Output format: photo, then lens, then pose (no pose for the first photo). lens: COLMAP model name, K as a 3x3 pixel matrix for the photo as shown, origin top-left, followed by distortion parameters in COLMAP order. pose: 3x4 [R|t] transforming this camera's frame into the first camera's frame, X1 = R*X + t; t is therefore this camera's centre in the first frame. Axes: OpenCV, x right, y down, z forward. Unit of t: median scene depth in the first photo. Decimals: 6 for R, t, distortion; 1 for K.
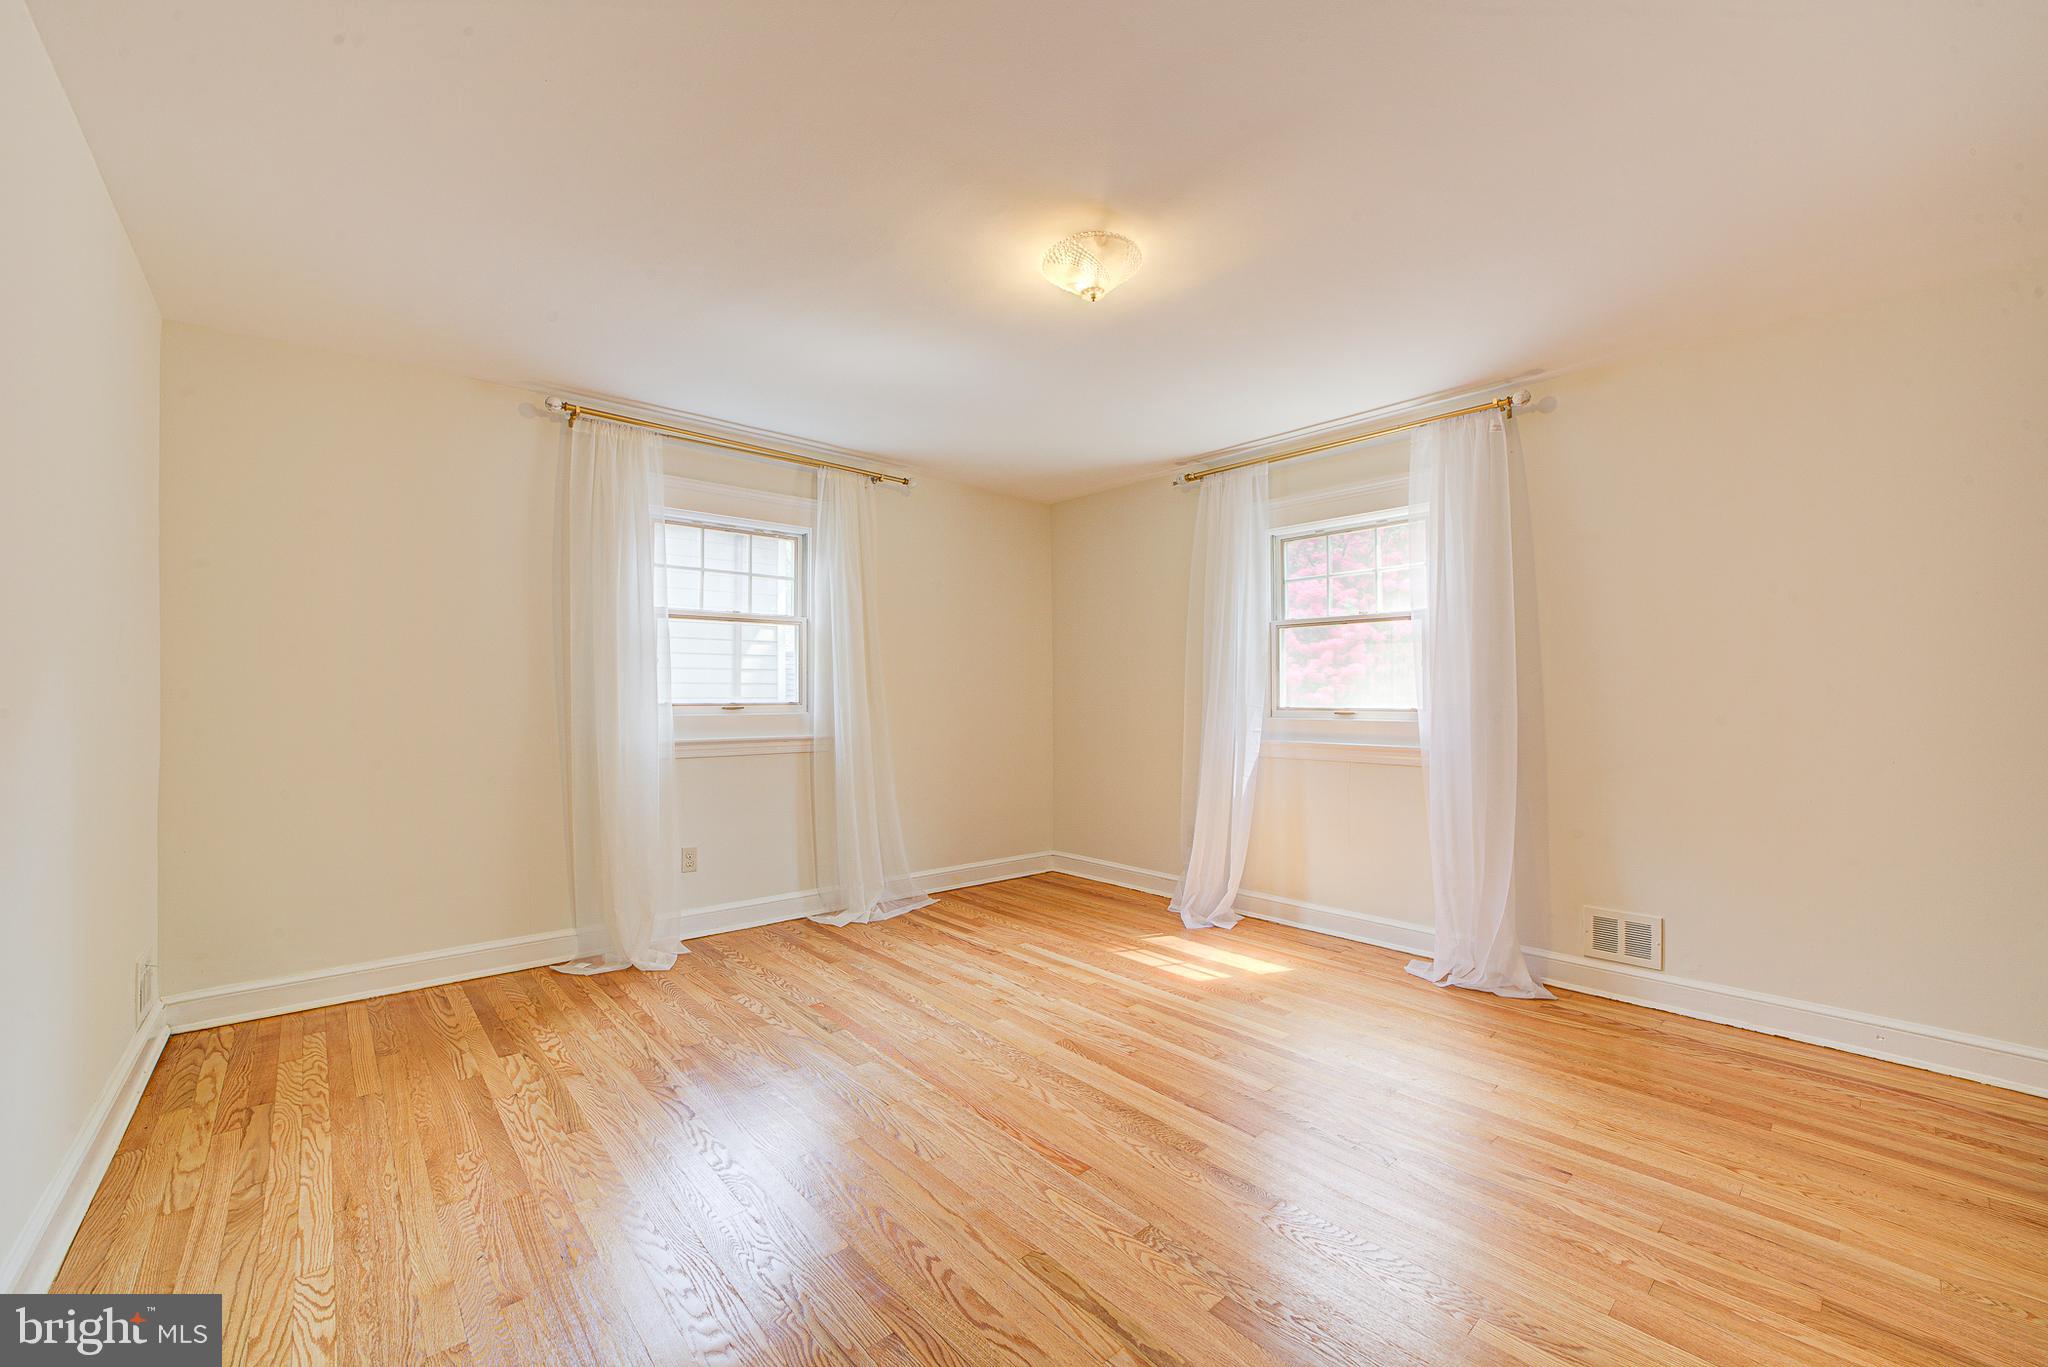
lens RADIAL K [[818.6, 0, 1024.0], [0, 818.6, 683.5], [0, 0, 1]] dist [-0.001183, -0.000054]
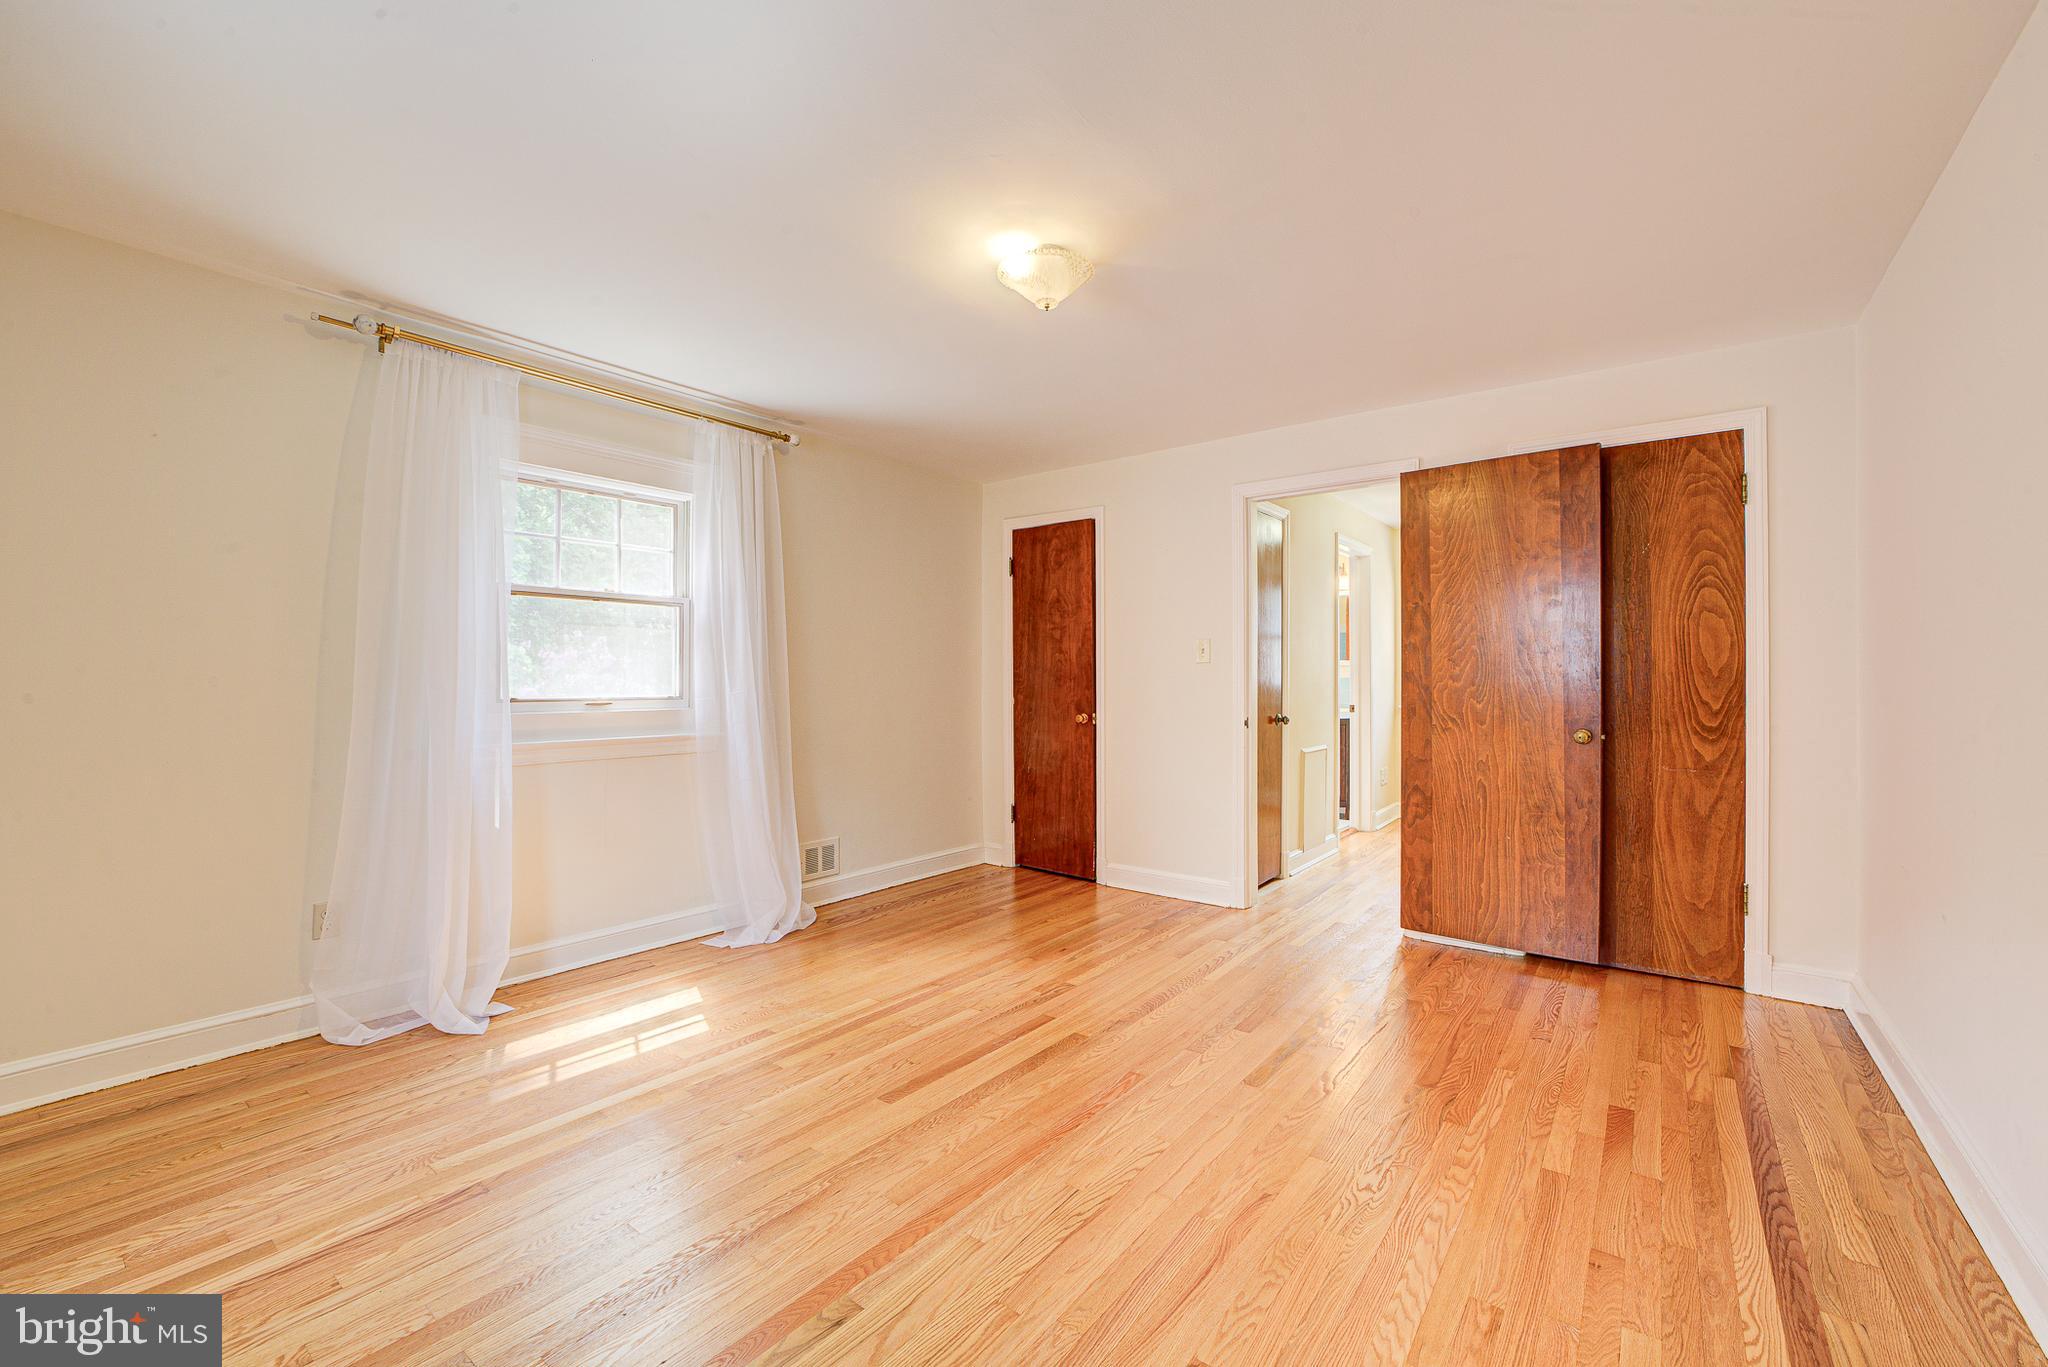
lens RADIAL K [[872.2, 0, 1024.0], [0, 872.2, 683.5], [0, 0, 1]] dist [-0.000797, -0.000027]
pose [[-0.210994, 0.003284, 0.977482, -0.702166], [-0.020977, 0.999749, -0.007886, 0.014363], [-0.977262, -0.022168, -0.210872, 0.872086]]
